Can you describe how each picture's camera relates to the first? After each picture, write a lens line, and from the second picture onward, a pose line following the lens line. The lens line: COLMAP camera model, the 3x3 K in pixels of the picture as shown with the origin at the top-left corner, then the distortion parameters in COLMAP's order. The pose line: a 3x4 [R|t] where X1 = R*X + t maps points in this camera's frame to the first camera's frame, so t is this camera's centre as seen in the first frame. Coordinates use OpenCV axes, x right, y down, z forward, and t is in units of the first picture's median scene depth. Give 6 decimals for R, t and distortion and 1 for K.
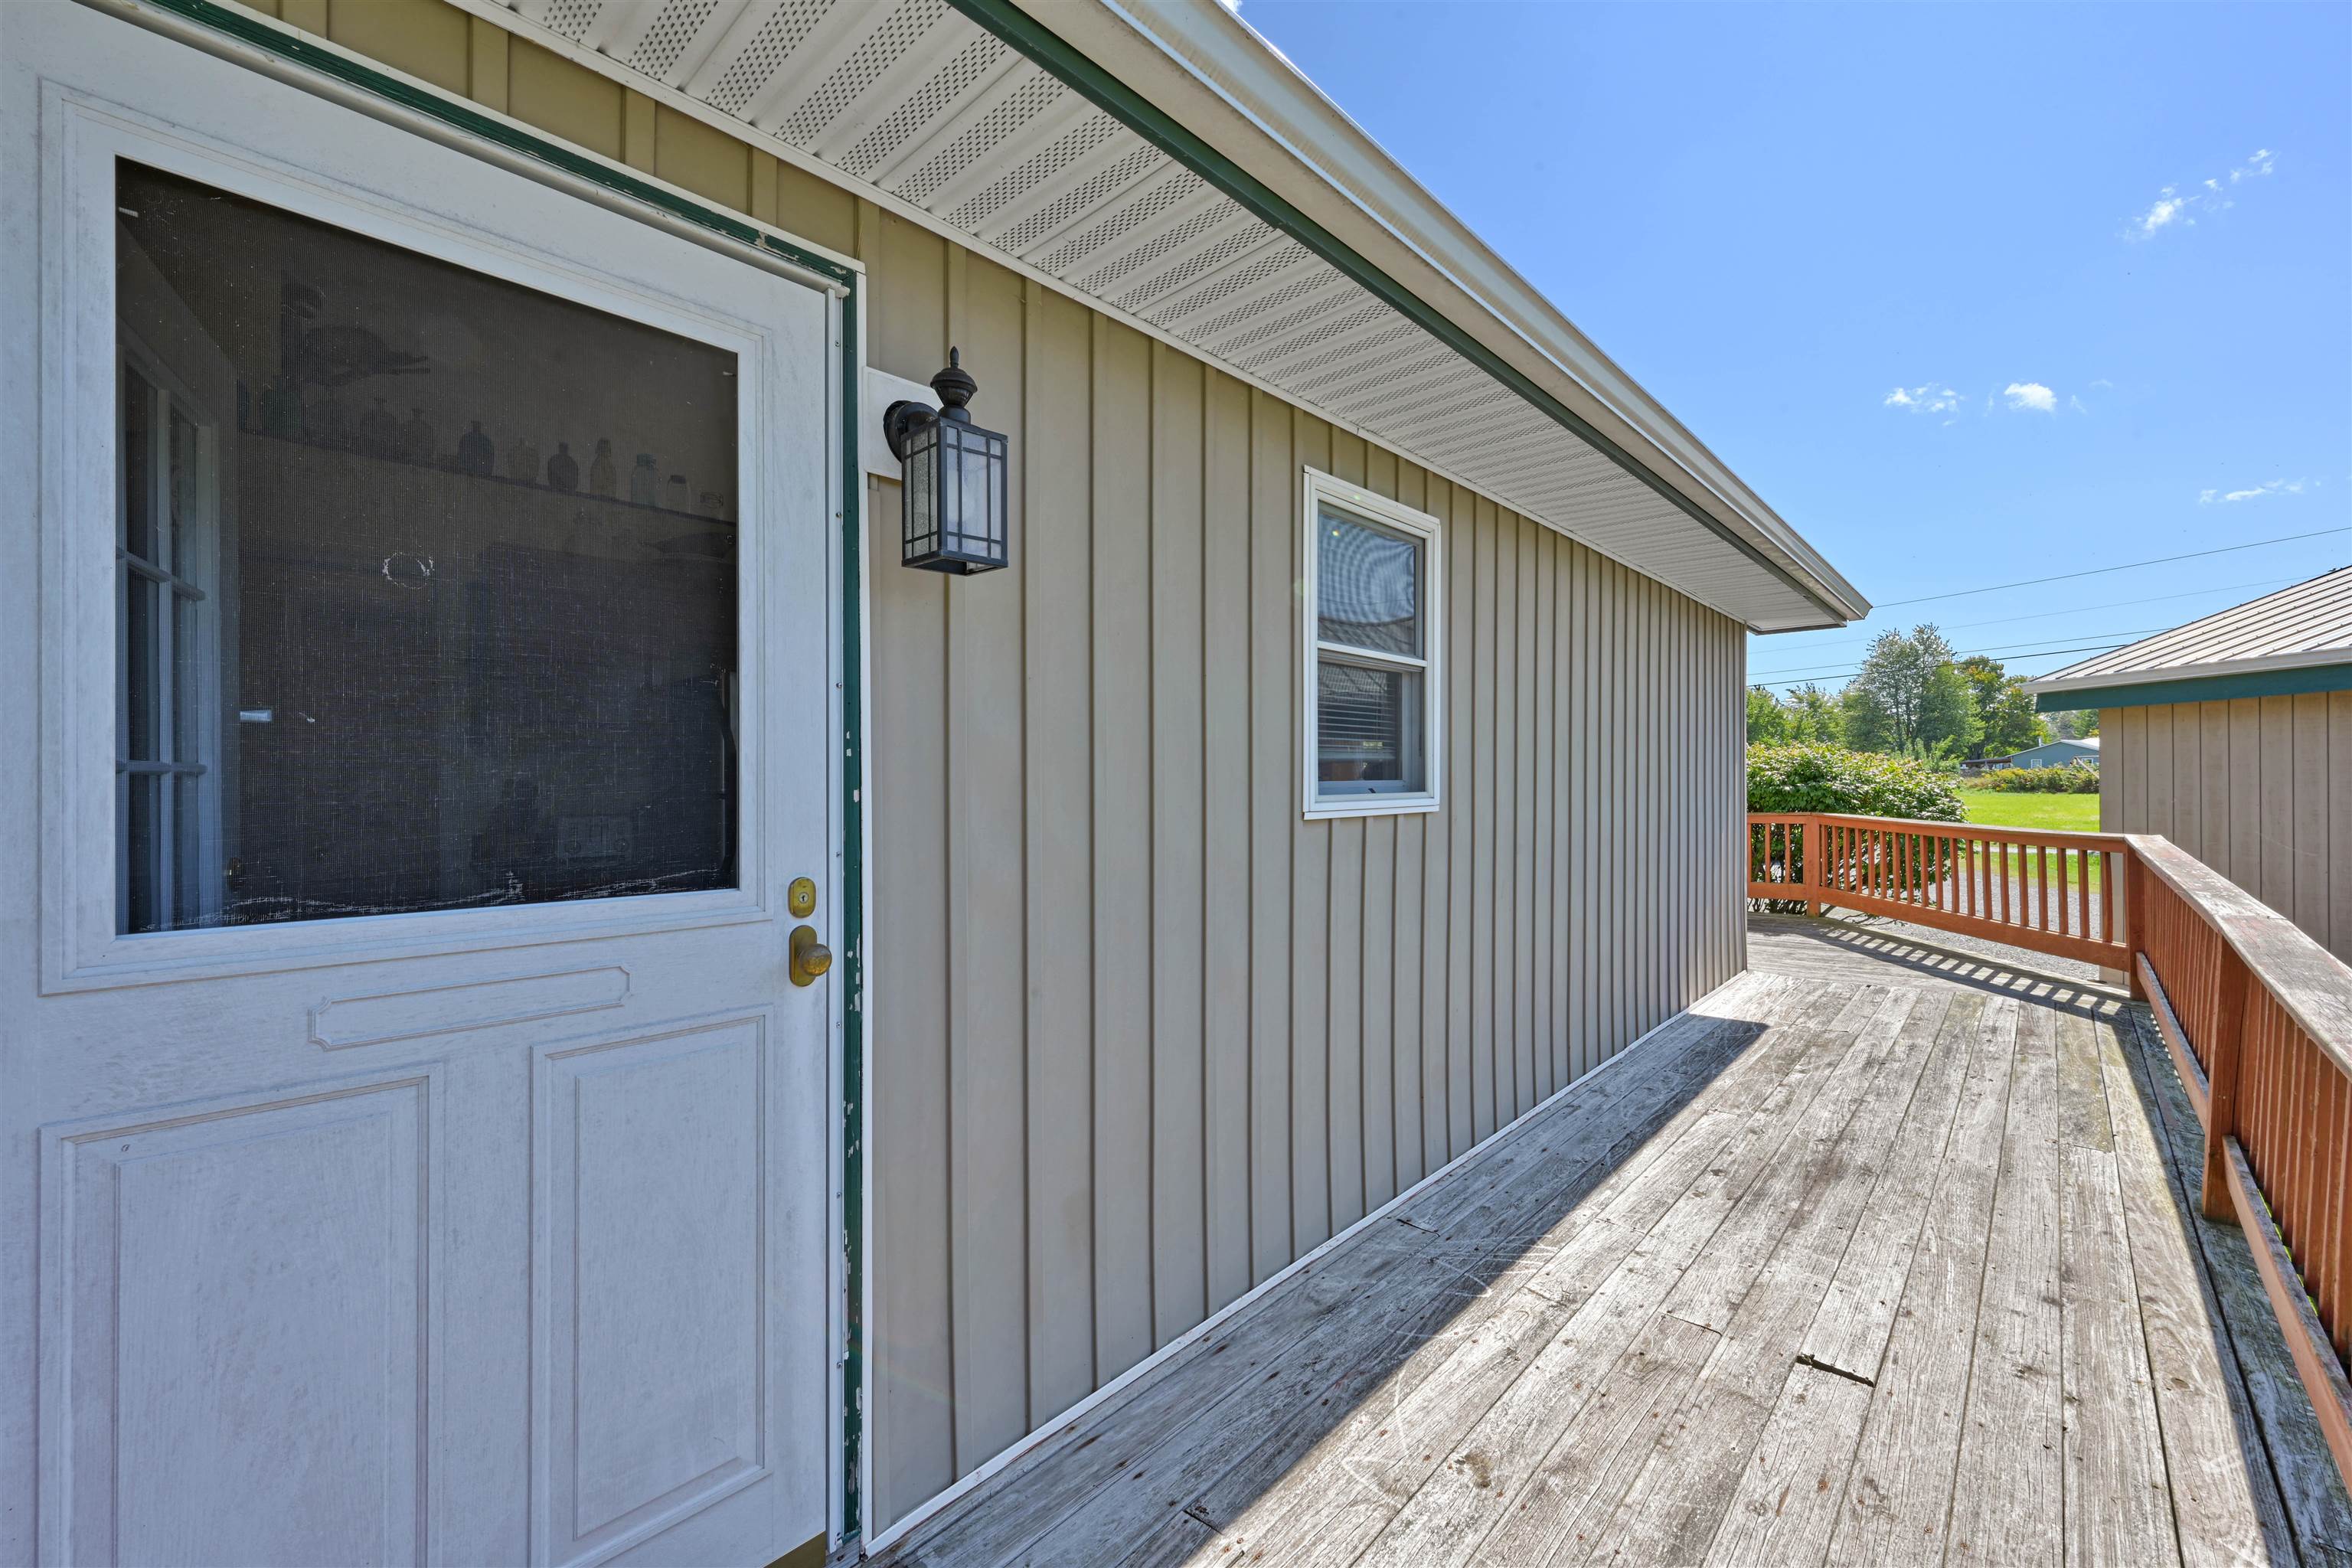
lens RADIAL K [[948.0, 0, 1183.3], [0, 948.0, 778.1], [0, 0, 1]] dist [0.001822, -0.000036]
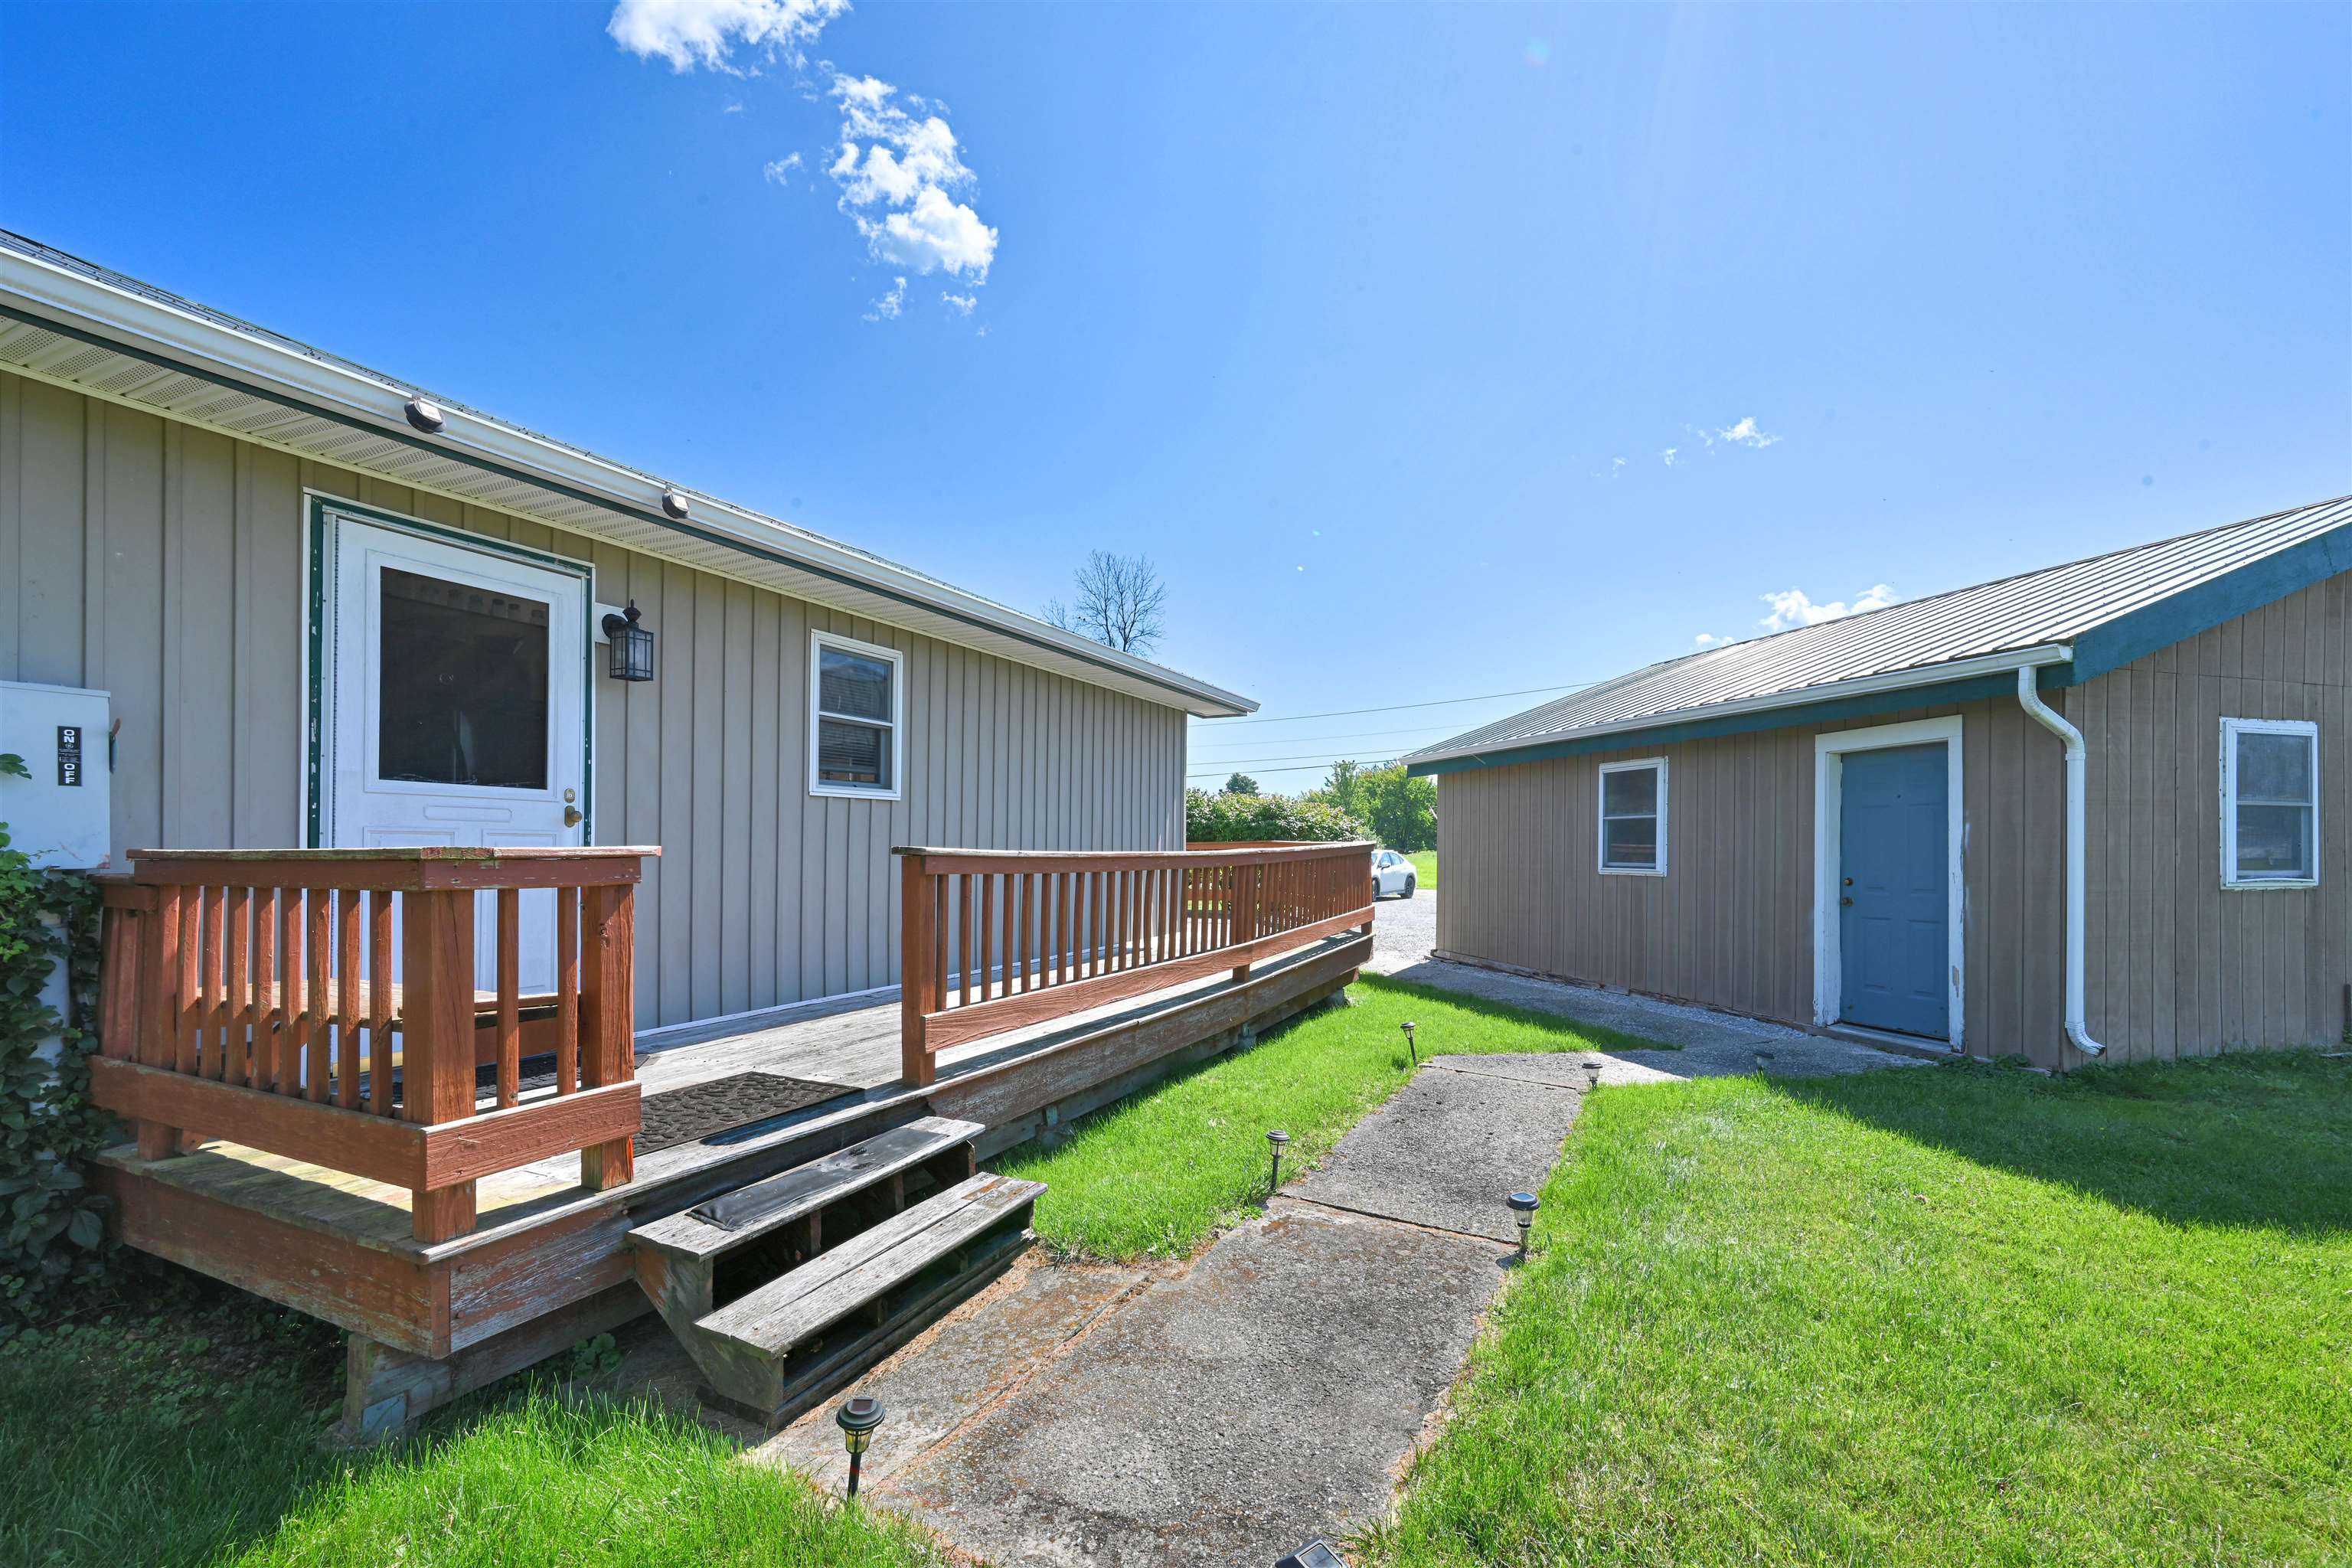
lens RADIAL K [[948.0, 0, 1168.4], [0, 948.0, 827.3], [0, 0, 1]] dist [0.001822, -0.000036]
pose [[0.952810, 0.009448, 0.303419, 0.392575], [-0.004353, 0.999838, -0.017464, 0.235538], [-0.303535, 0.015319, 0.952697, -1.994804]]
